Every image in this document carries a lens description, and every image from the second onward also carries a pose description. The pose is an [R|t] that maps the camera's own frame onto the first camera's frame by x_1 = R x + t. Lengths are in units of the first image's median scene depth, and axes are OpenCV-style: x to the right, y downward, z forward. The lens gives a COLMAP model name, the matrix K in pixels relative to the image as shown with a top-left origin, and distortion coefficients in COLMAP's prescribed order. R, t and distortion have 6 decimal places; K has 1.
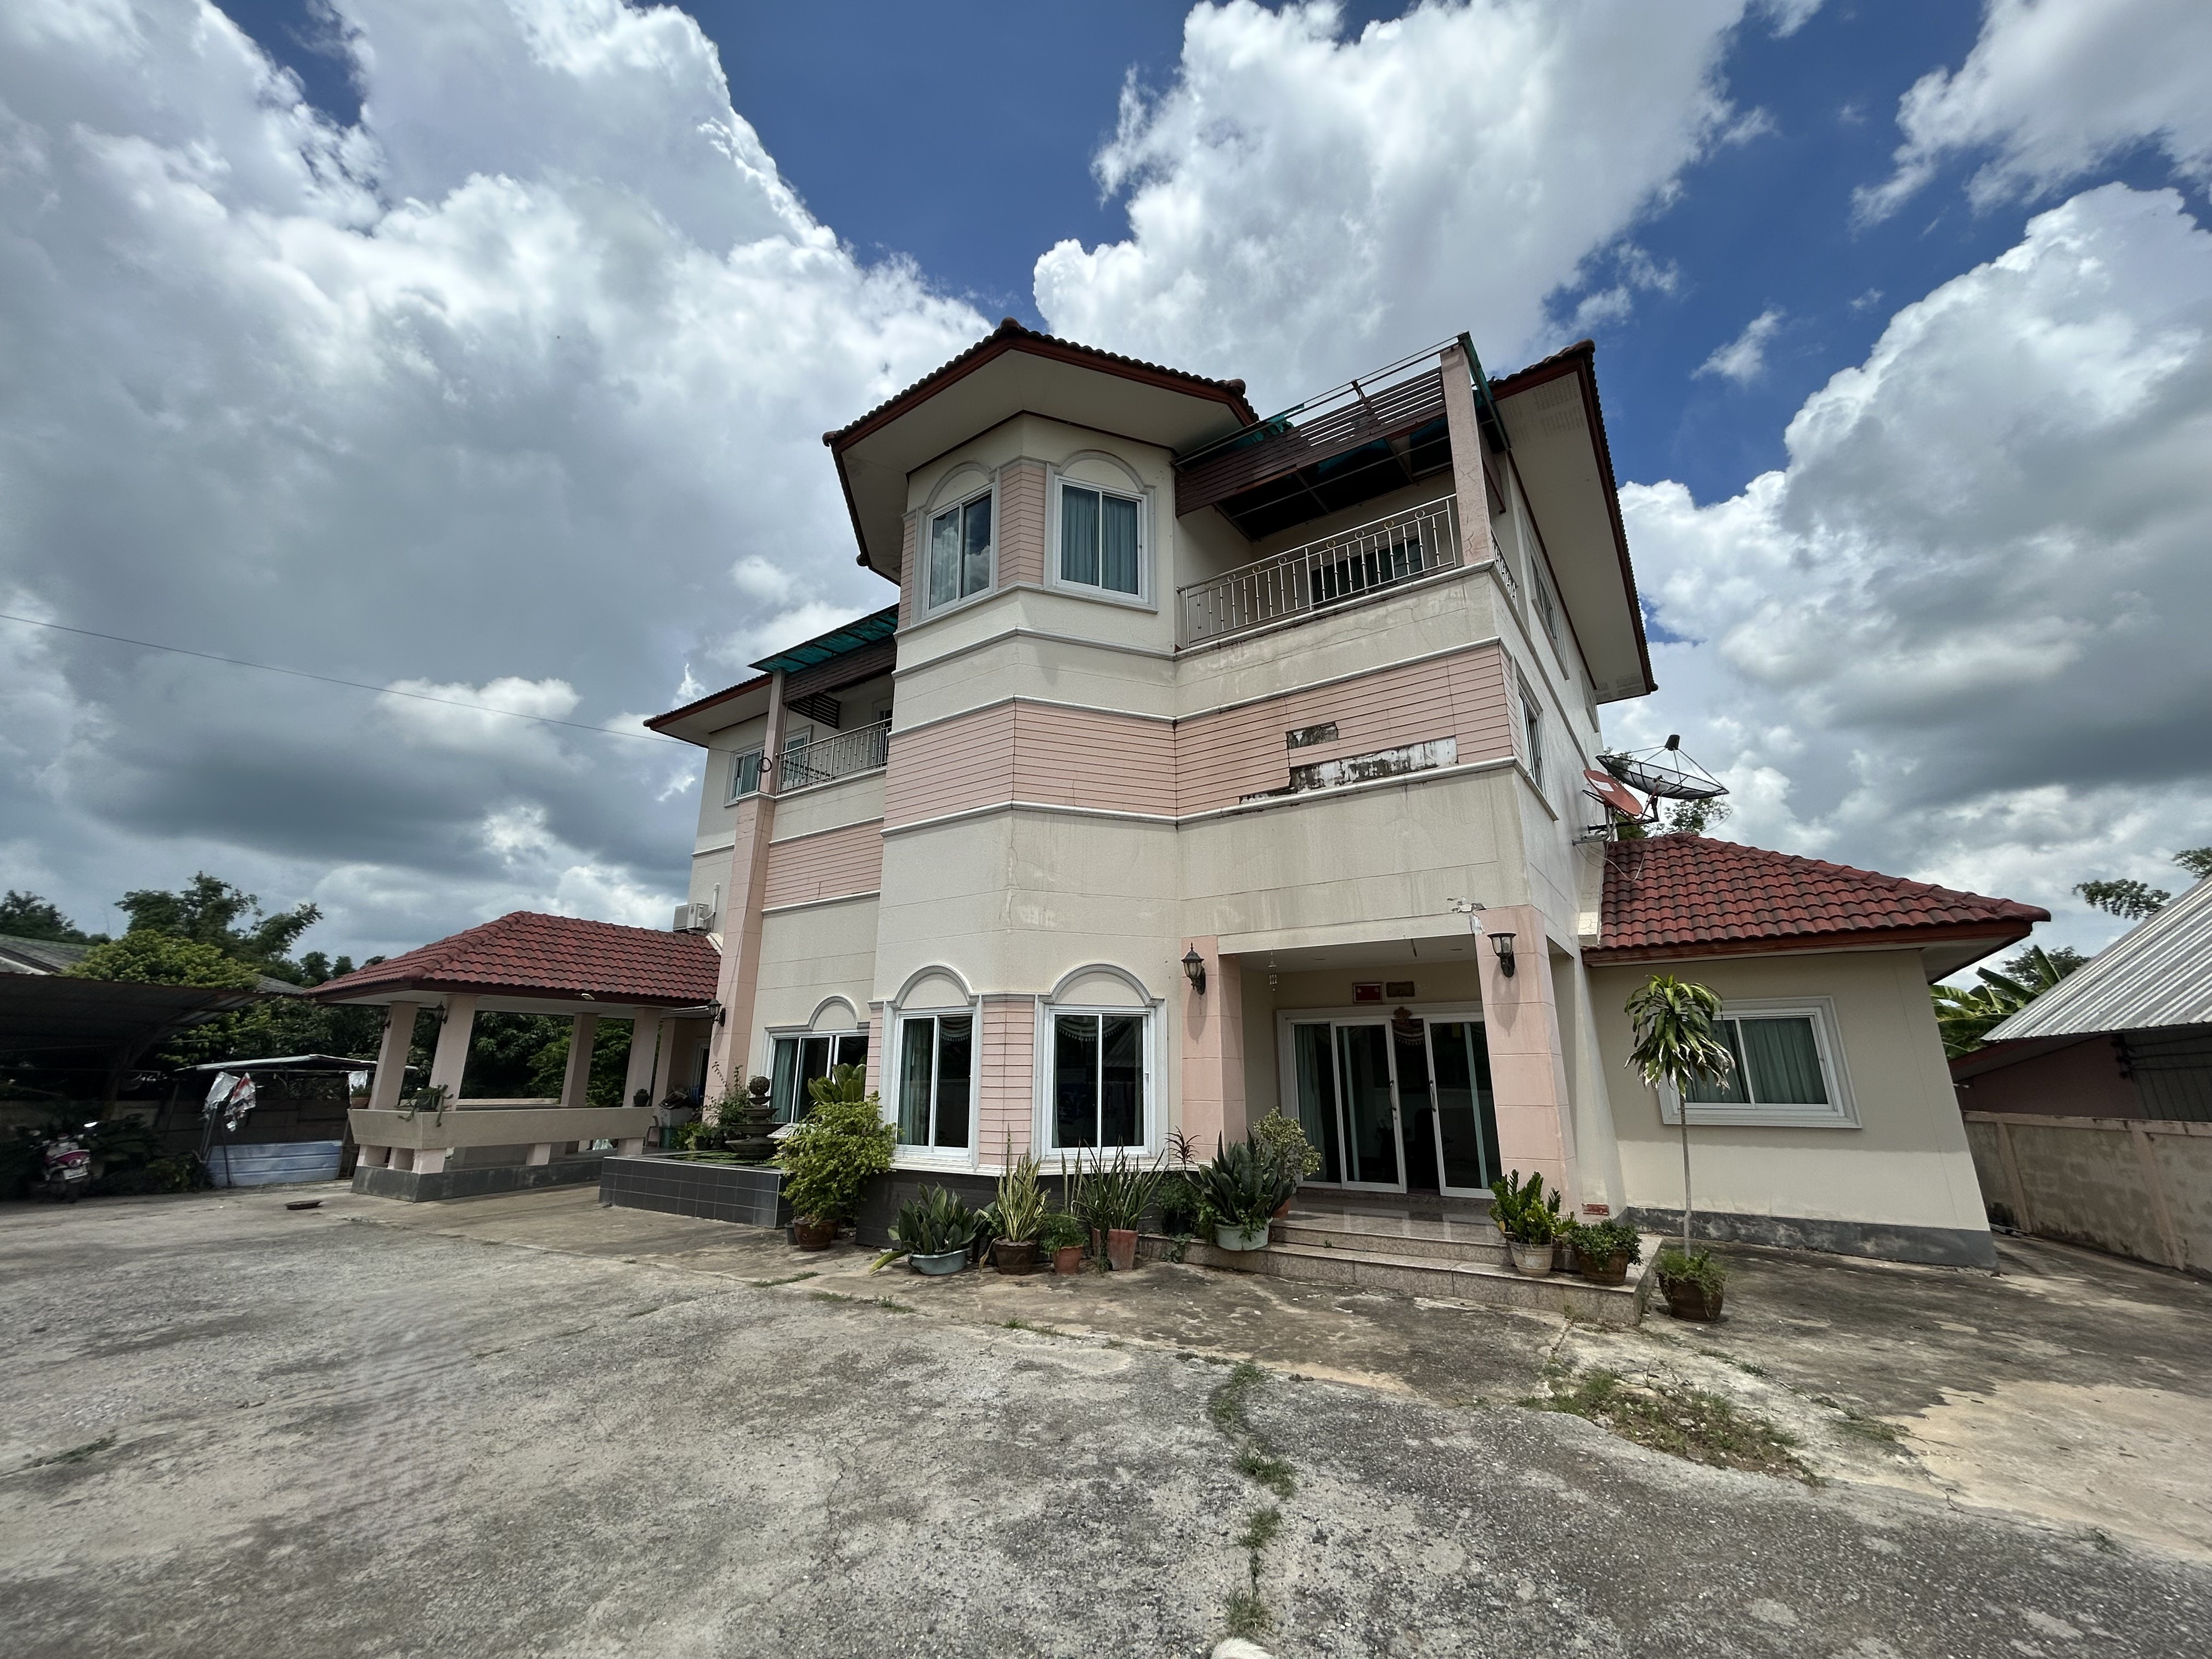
lens RADIAL K [[891.2, 0, 1115.2], [0, 891.2, 841.8], [0, 0, 1]] dist [-0.005717, 0.002529]
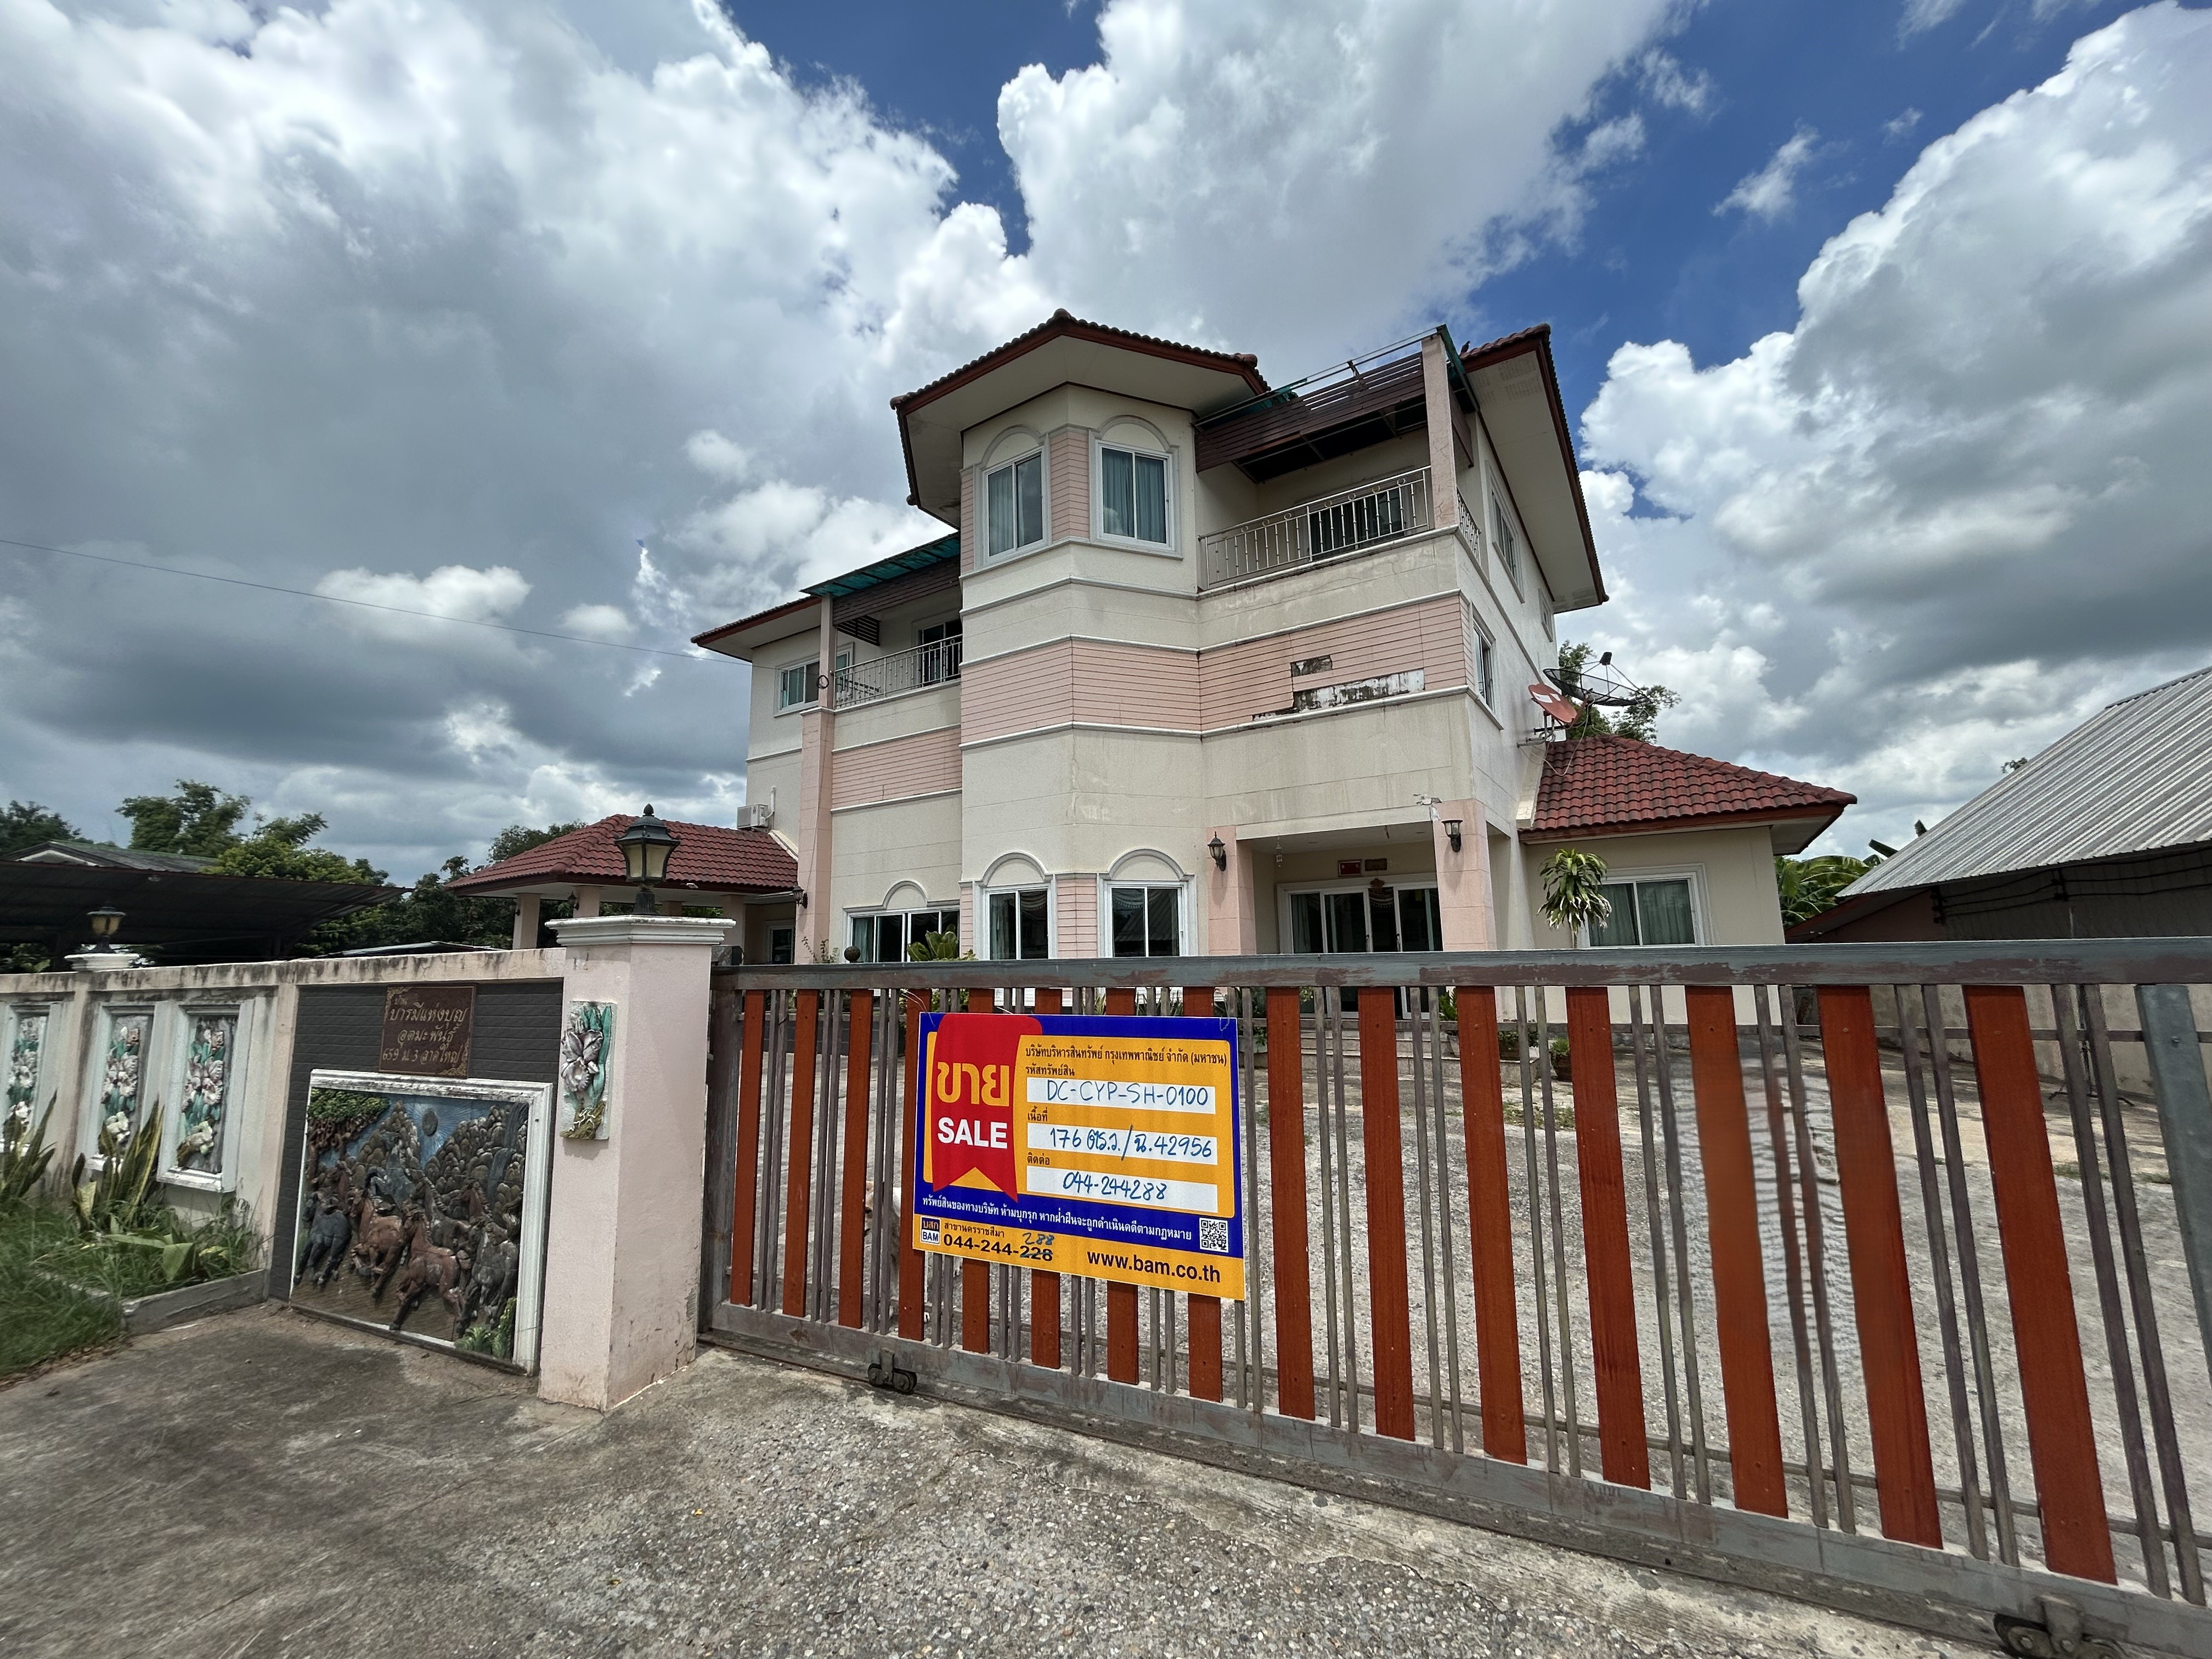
lens RADIAL K [[891.2, 0, 1107.4], [0, 891.2, 856.1], [0, 0, 1]] dist [-0.005717, 0.002529]
pose [[0.999757, -0.018572, 0.011895, -0.050425], [0.016717, 0.989929, 0.140575, -0.020262], [-0.014386, -0.140342, 0.989999, -0.162745]]
